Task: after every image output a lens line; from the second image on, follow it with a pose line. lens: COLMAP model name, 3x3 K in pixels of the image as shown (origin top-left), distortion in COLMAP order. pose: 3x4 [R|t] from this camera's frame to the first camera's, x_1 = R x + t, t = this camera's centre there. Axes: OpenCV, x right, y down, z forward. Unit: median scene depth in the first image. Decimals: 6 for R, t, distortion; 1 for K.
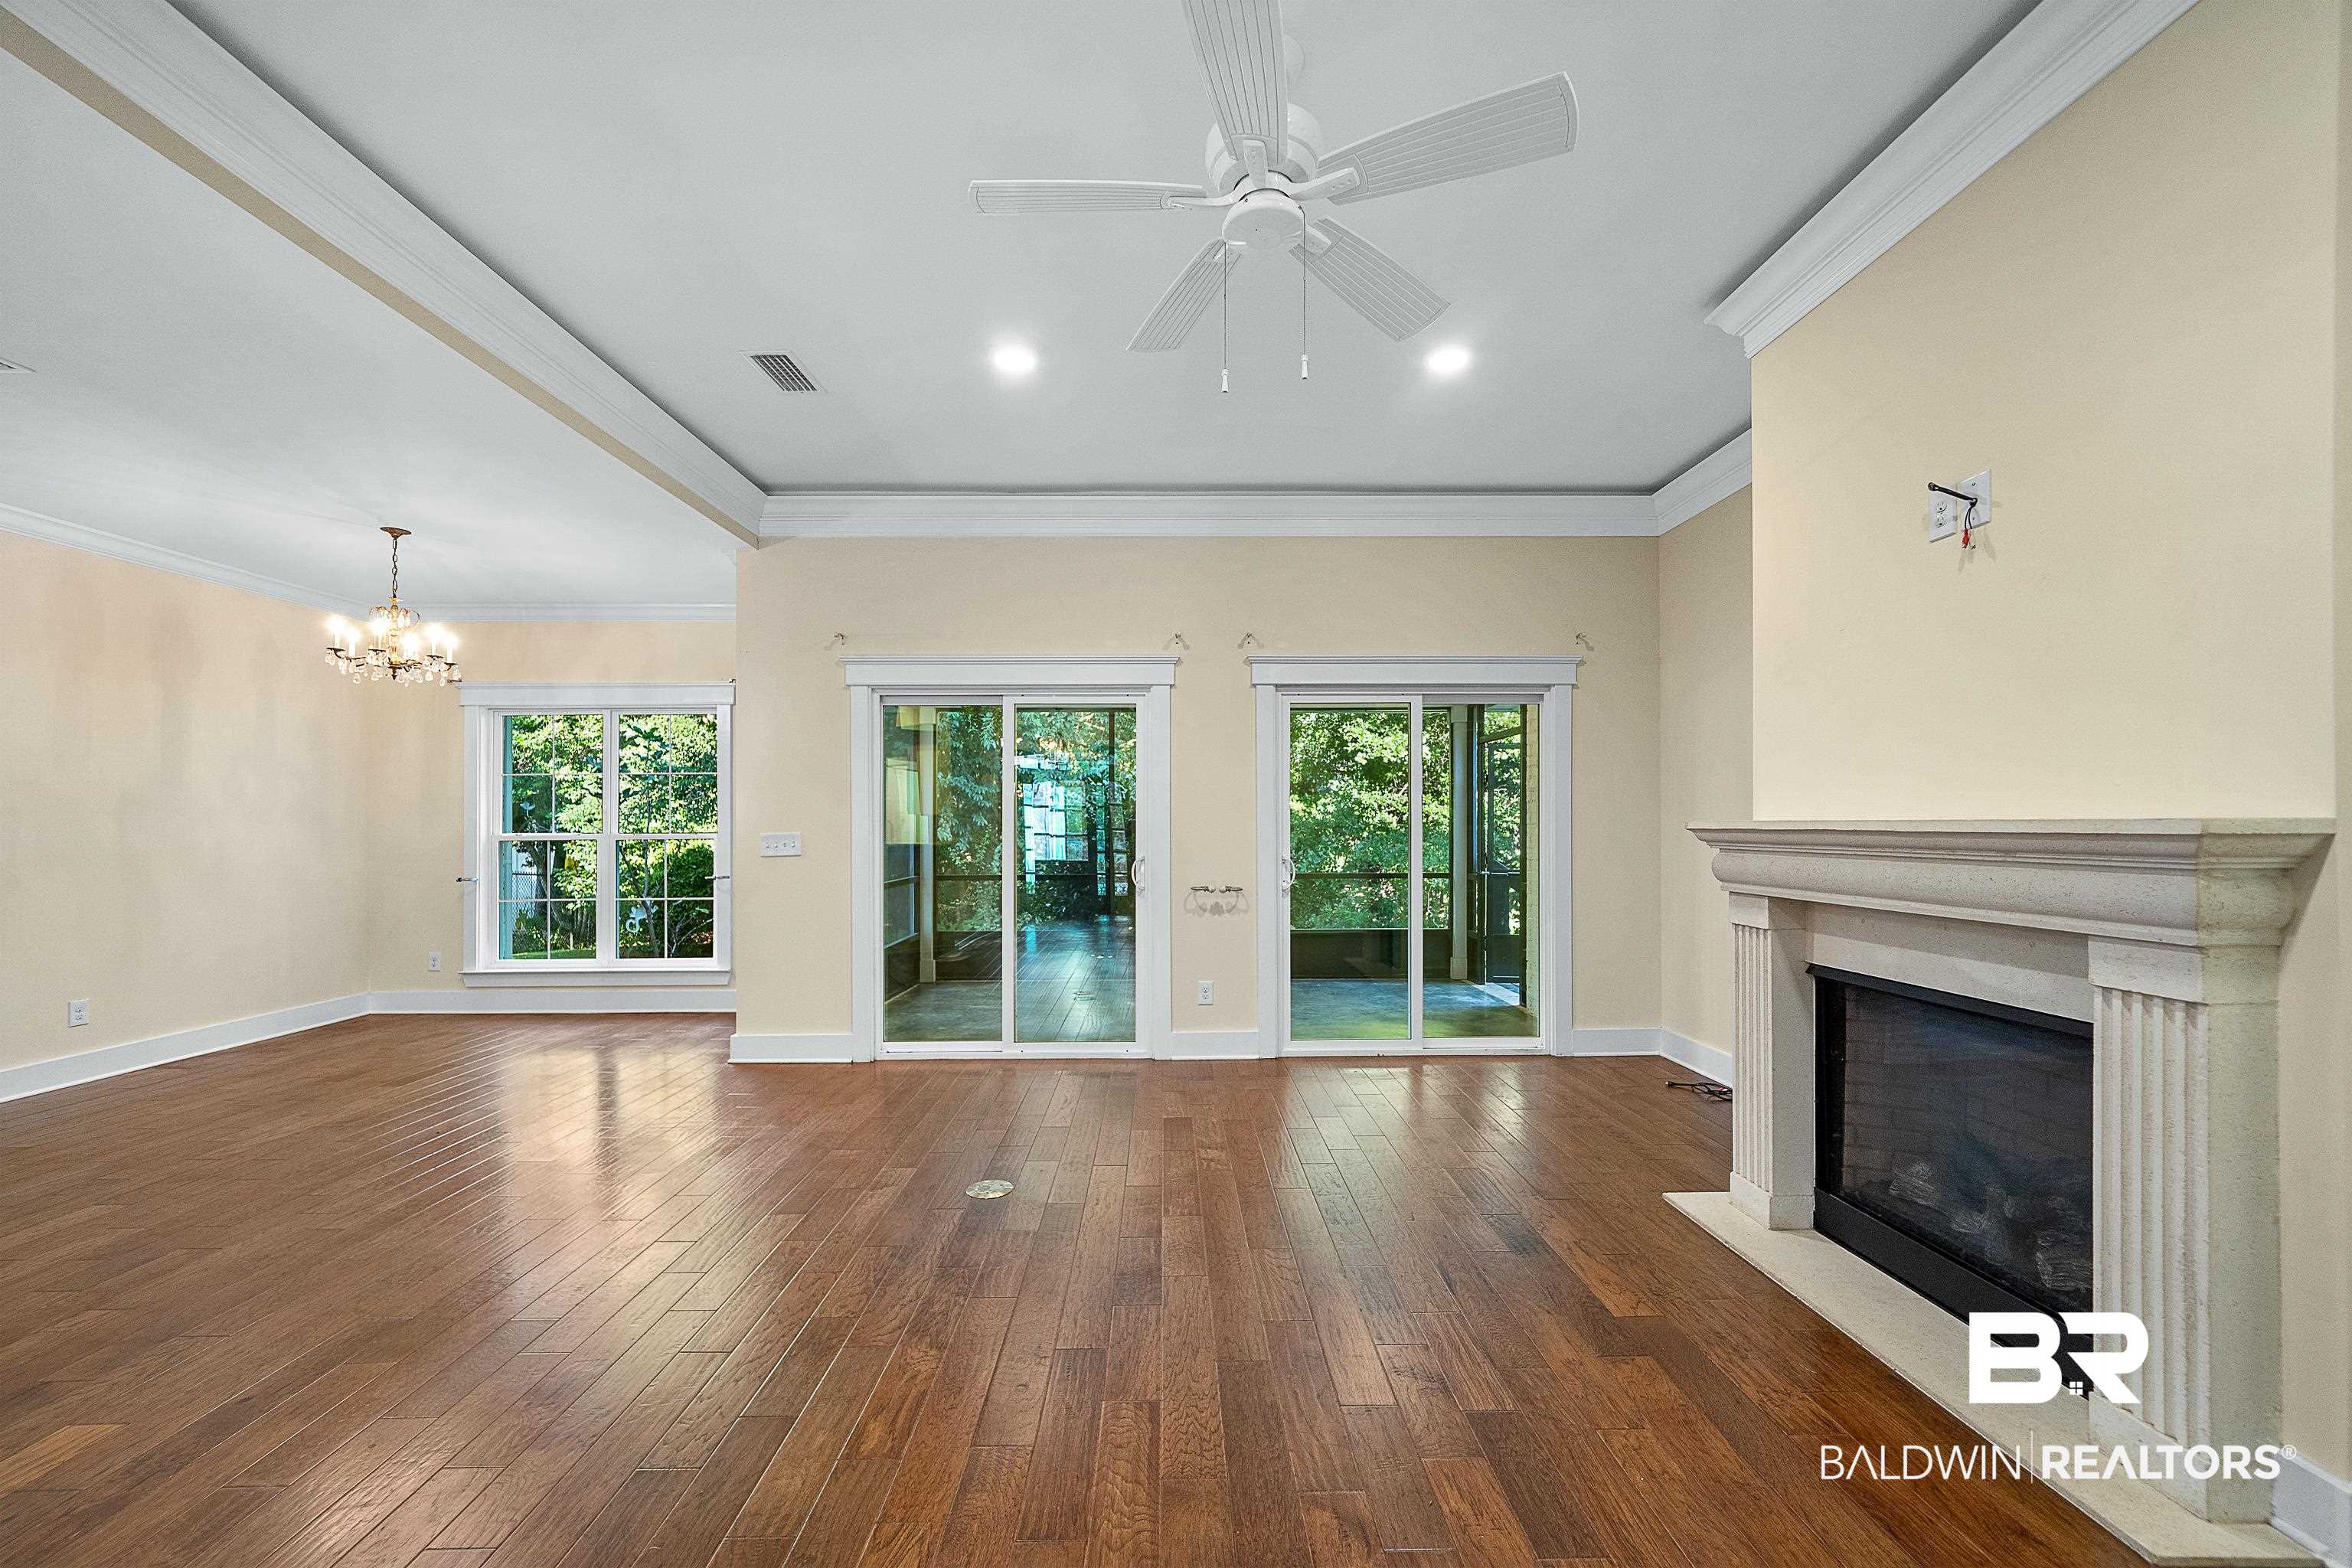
lens RADIAL K [[927.0, 0, 1185.7], [0, 927.0, 820.1], [0, 0, 1]] dist [-0.008551, 0.001476]
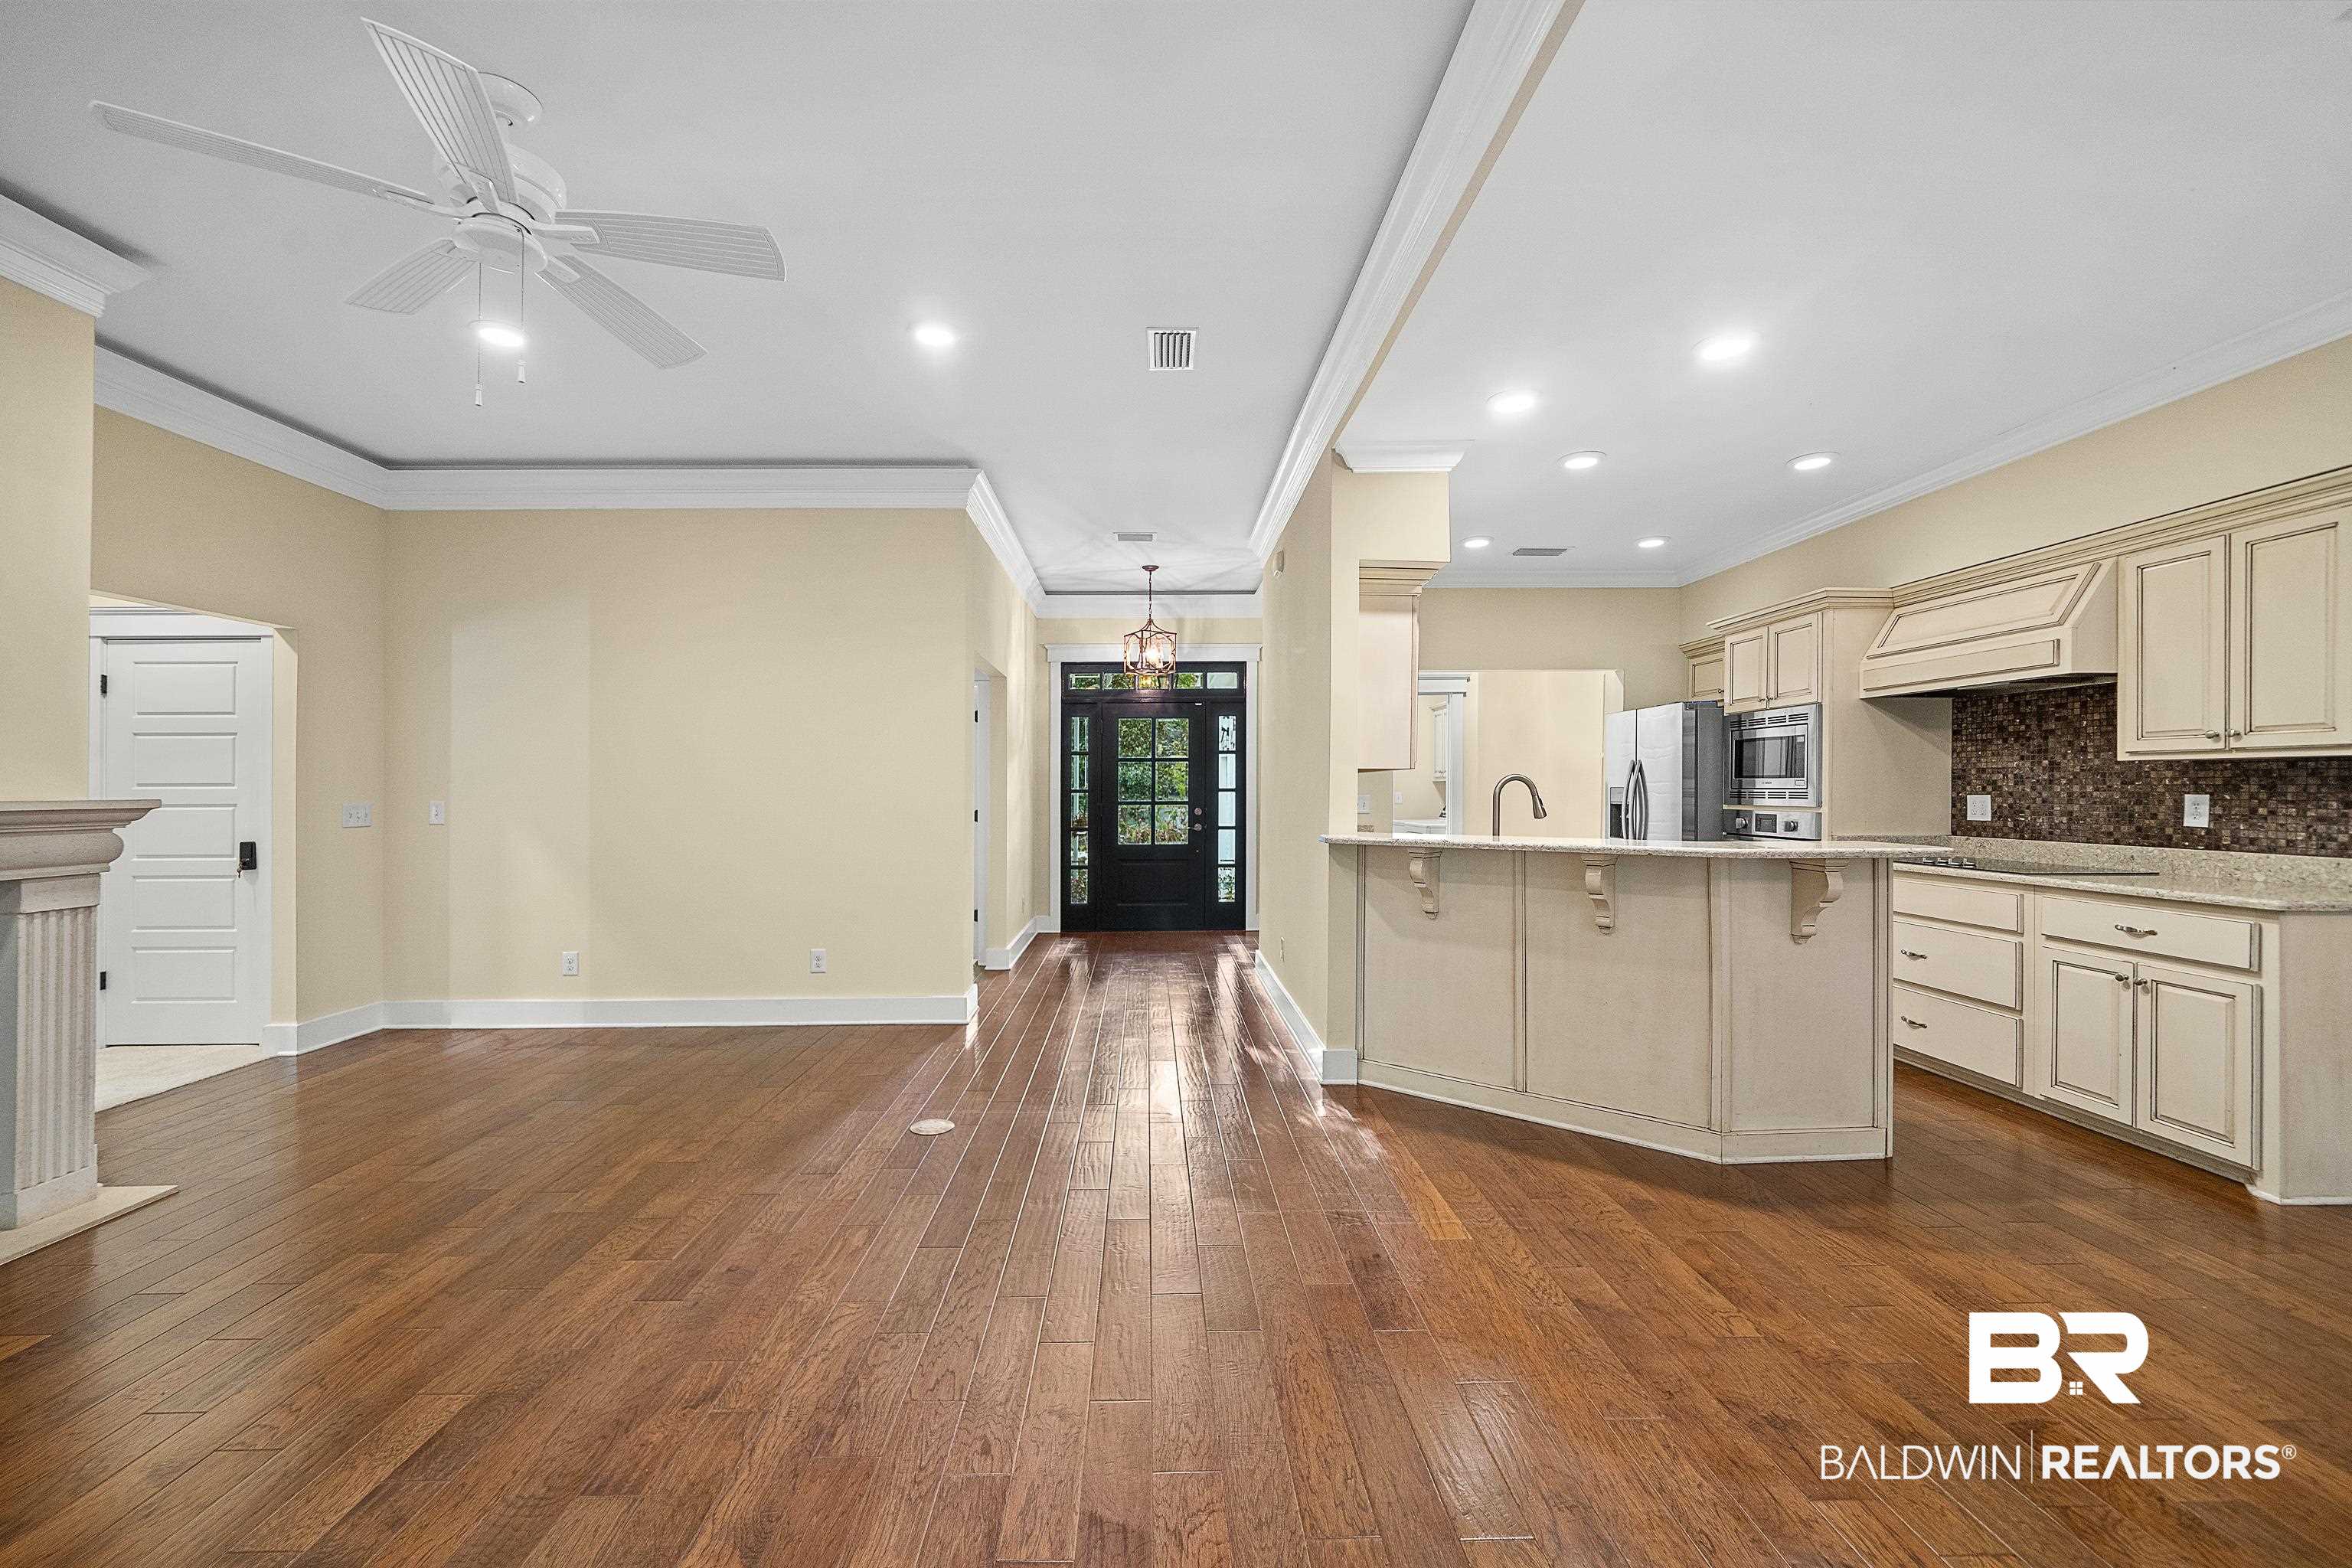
lens RADIAL K [[929.7, 0, 1172.6], [0, 929.7, 791.3], [0, 0, 1]] dist [-0.007554, 0.002282]
pose [[-0.999927, 0.011430, 0.003939, -0.312219], [0.011426, 0.999934, -0.000924, 0.002954], [-0.003949, -0.000879, -0.999992, 0.909540]]
